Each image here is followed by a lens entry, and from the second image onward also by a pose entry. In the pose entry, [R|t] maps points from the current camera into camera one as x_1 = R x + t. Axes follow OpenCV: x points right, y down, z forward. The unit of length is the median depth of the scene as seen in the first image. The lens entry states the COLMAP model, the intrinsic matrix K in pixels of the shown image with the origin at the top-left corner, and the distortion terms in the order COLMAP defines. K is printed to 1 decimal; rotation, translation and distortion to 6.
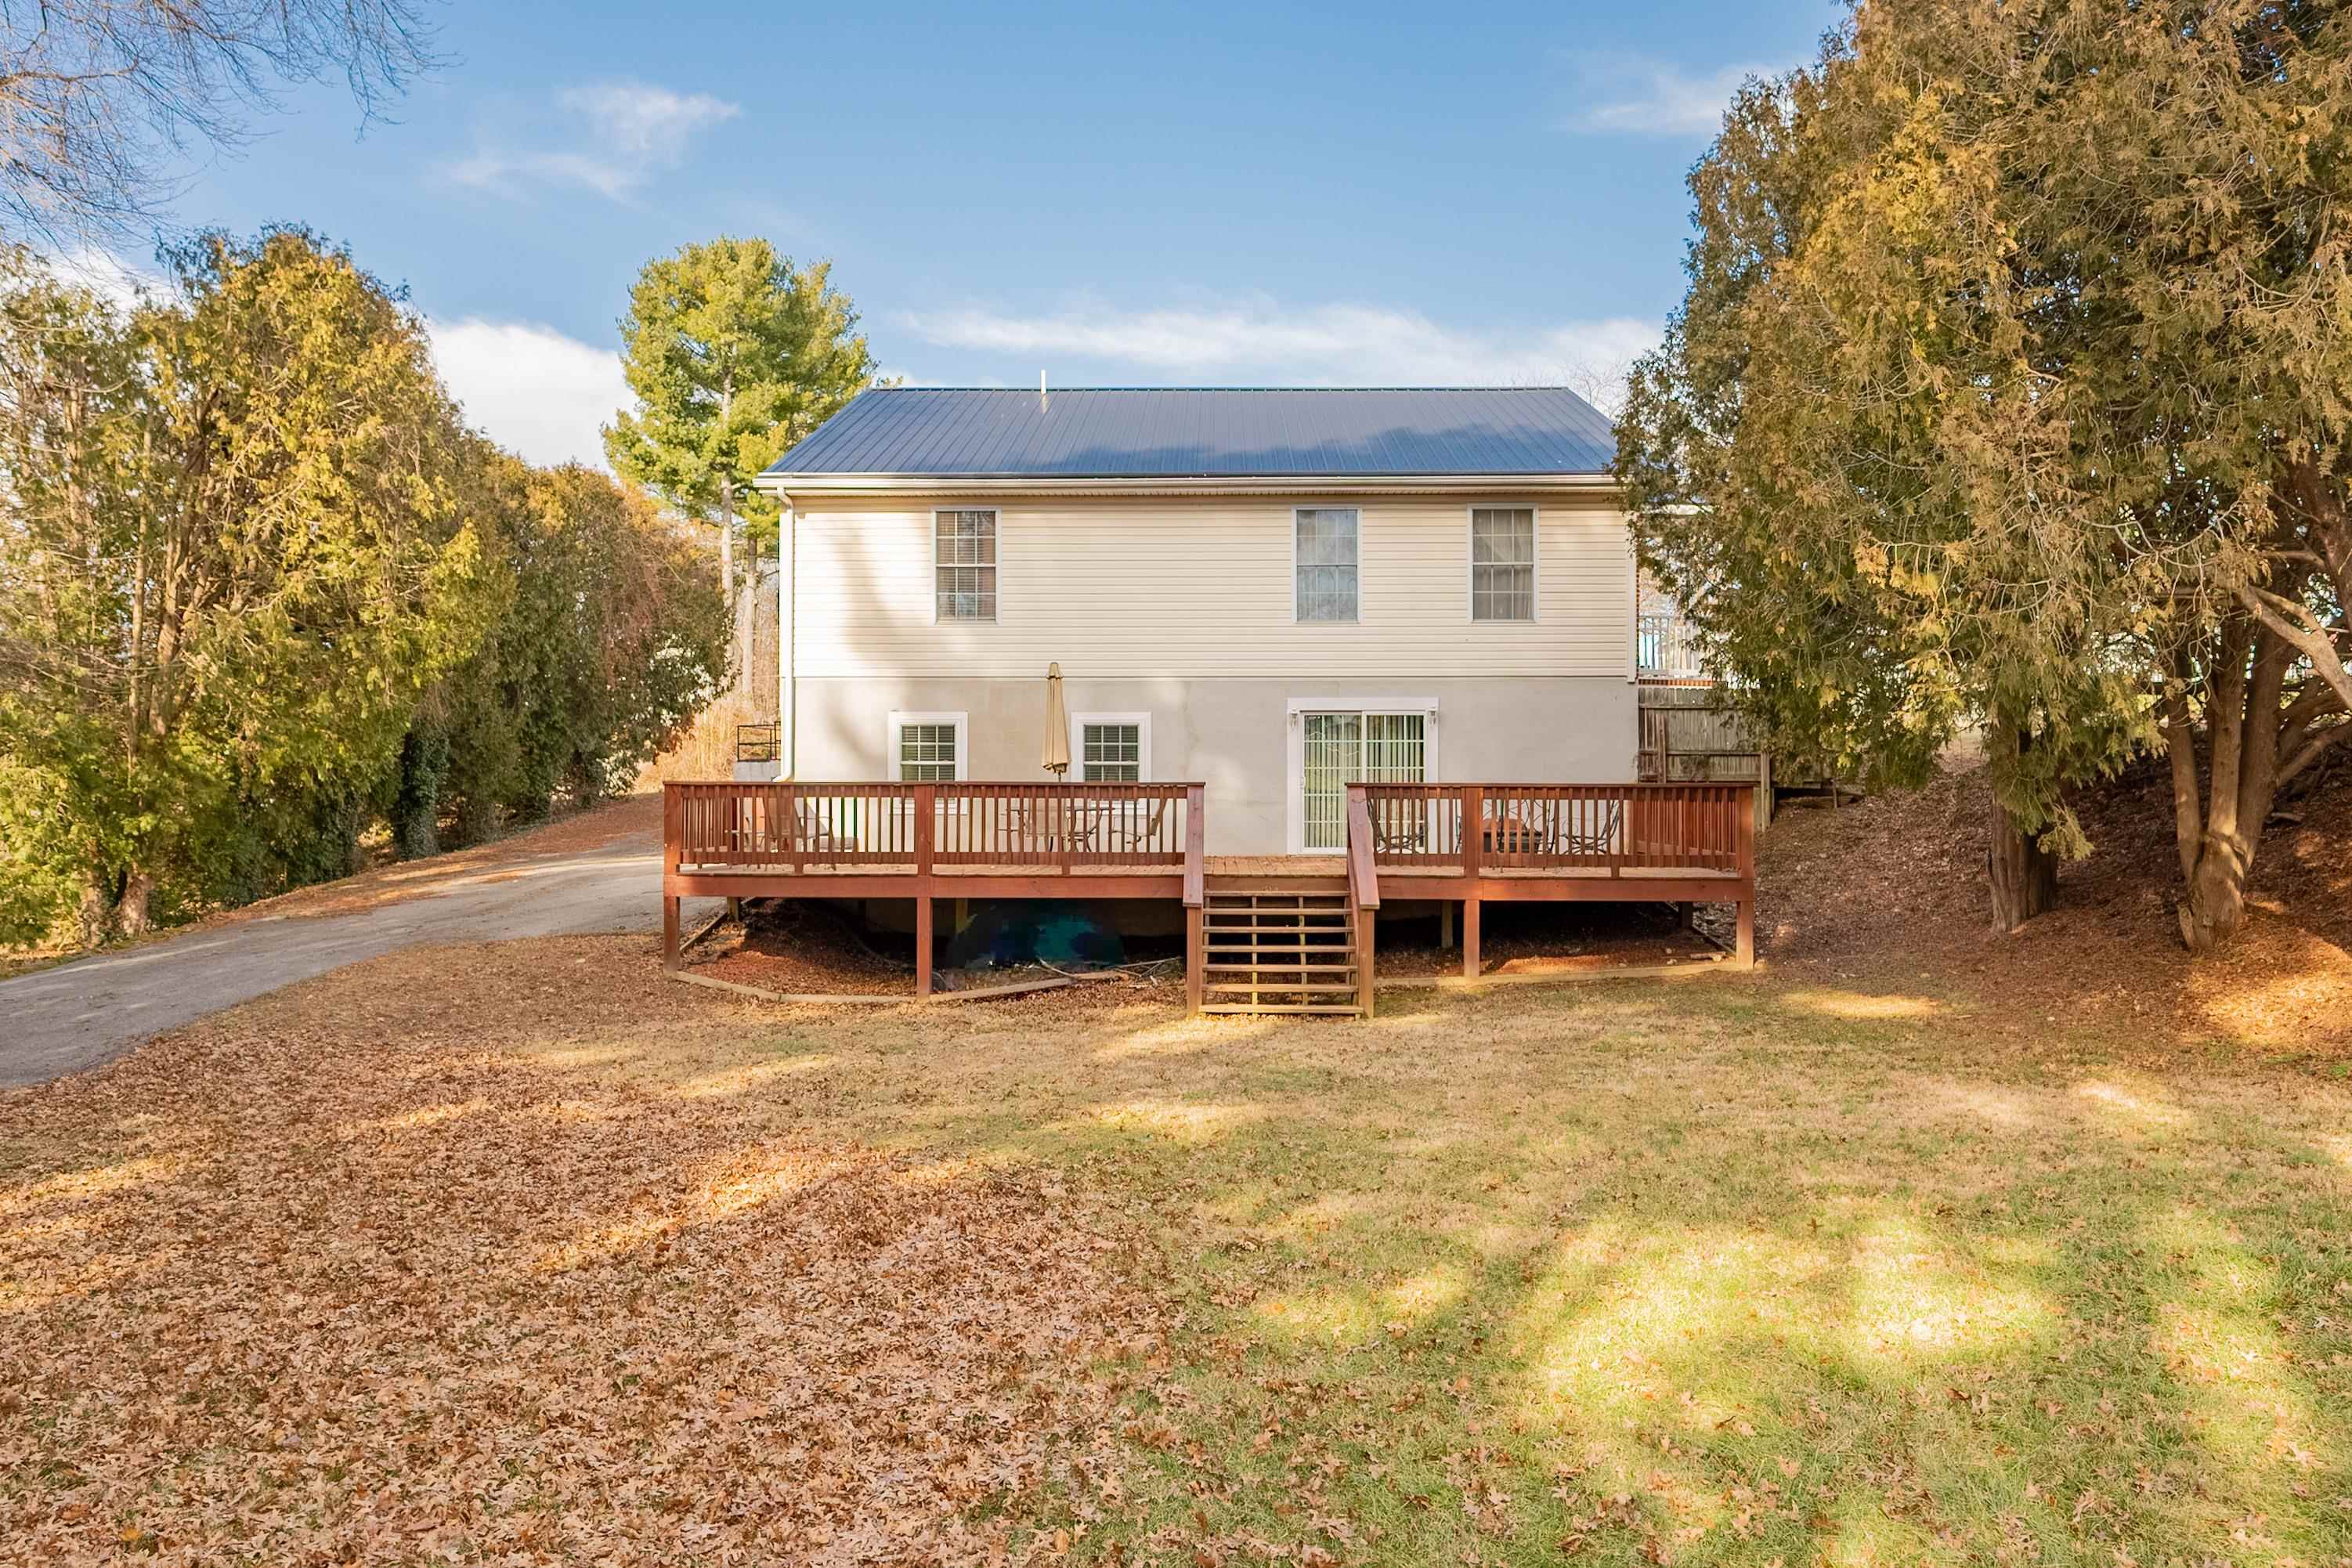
lens RADIAL K [[1518.8, 0, 1176.0], [0, 1518.8, 784.0], [0, 0, 1]] dist [0.002922, 0.001109]
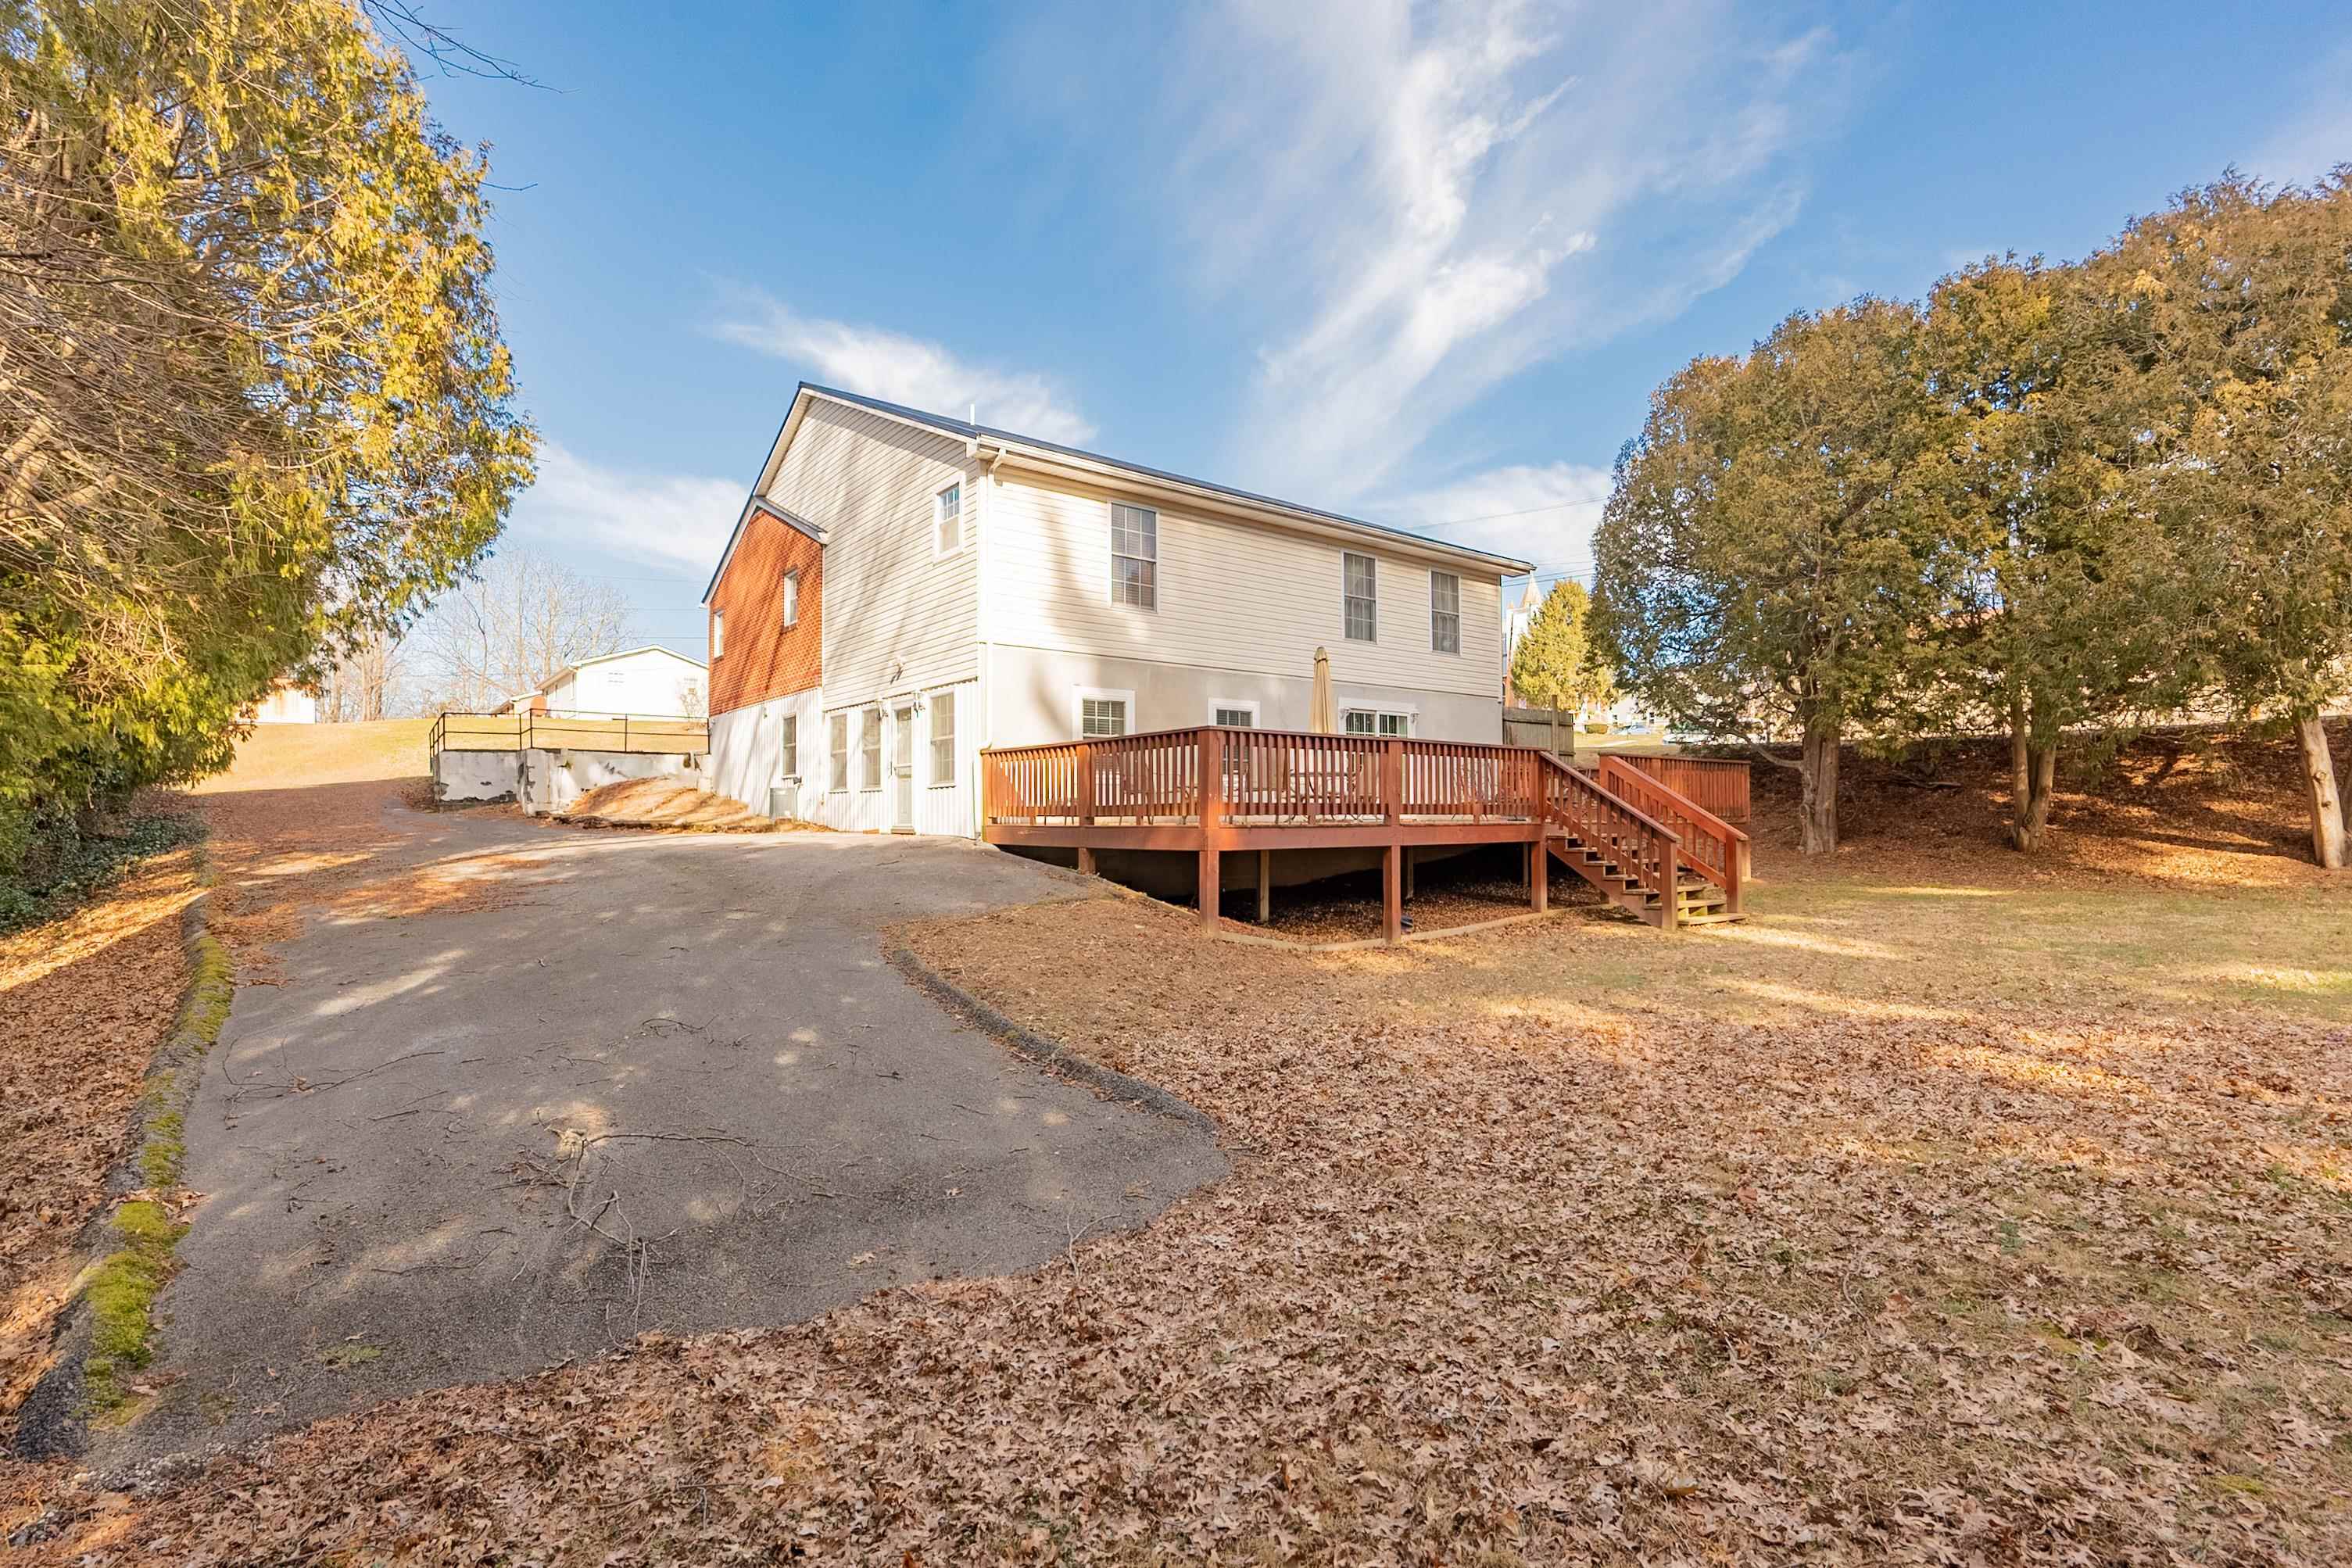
lens RADIAL K [[1046.4, 0, 1180.8], [0, 1046.4, 805.4], [0, 0, 1]] dist [0.001041, -0.000100]
pose [[0.775329, 0.000481, 0.631557, -0.621082], [0.001988, 0.999993, -0.003202, 0.039460], [-0.631554, 0.003738, 0.775323, 0.417853]]
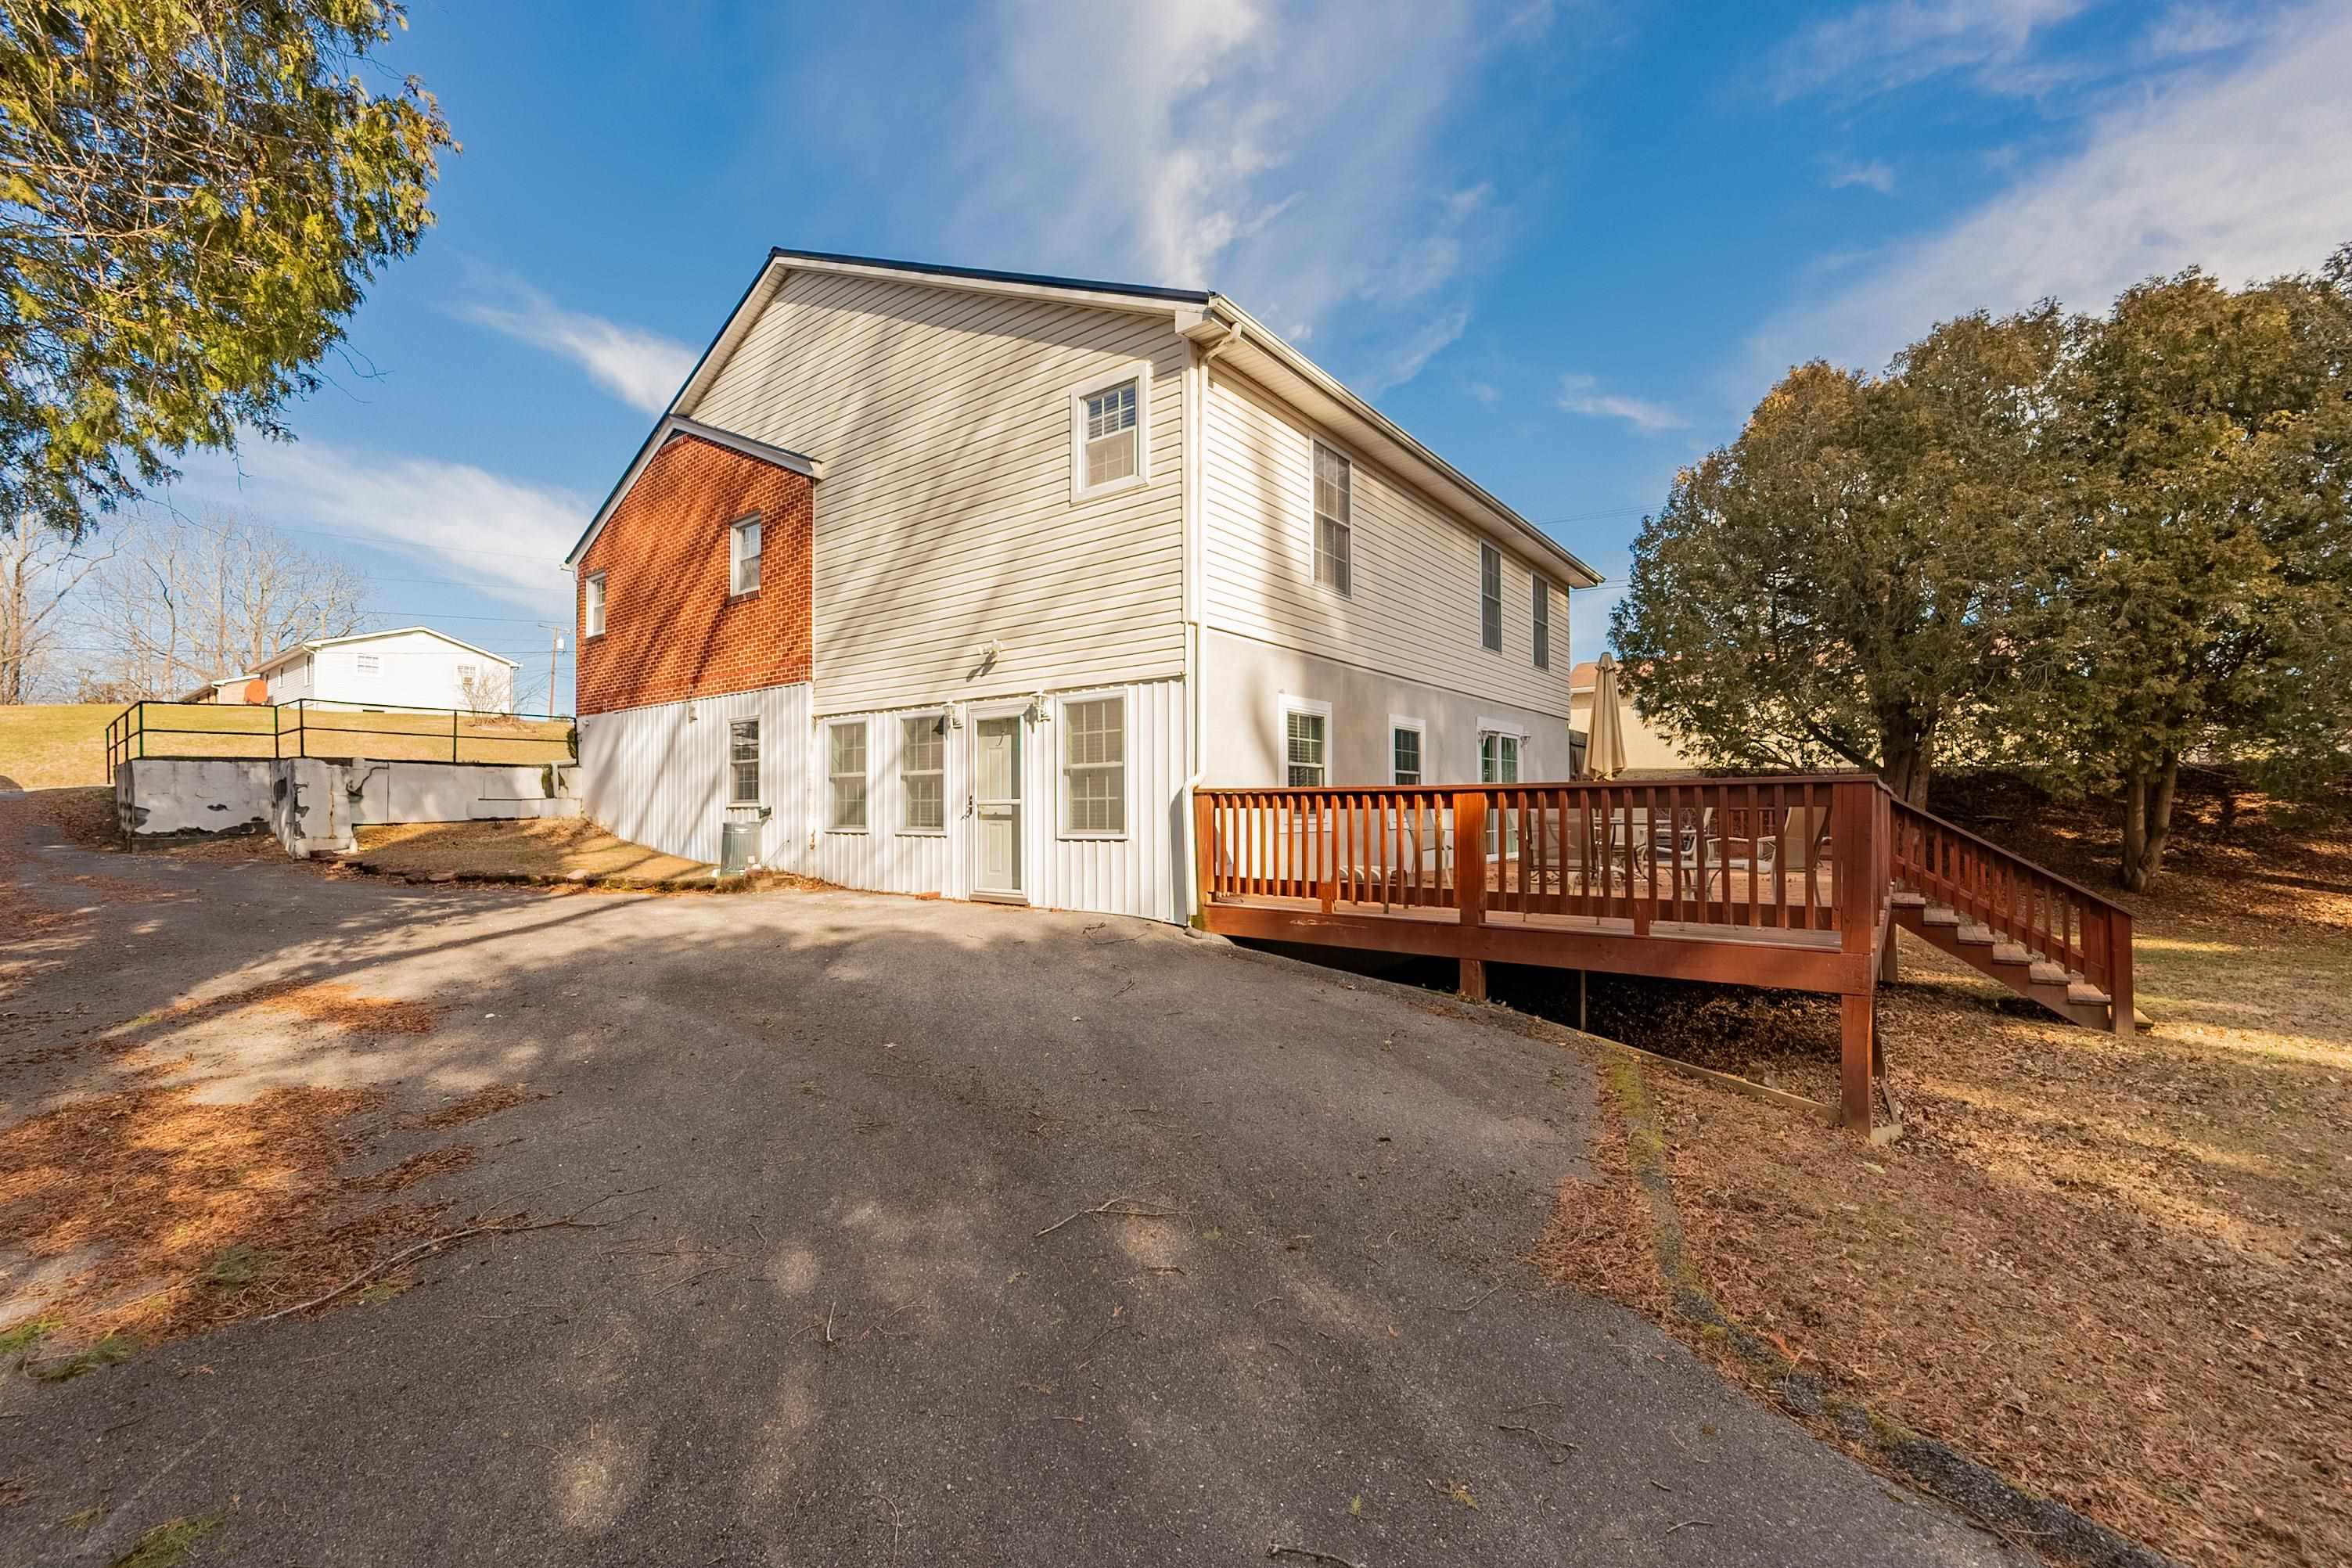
lens RADIAL K [[934.4, 0, 1177.0], [0, 934.4, 793.6], [0, 0, 1]] dist [0.001389, -0.000421]
pose [[0.604738, 0.011234, 0.796345, -0.608024], [-0.001795, 0.999917, -0.012743, 0.007113], [-0.796423, 0.006277, 0.604708, 0.813589]]
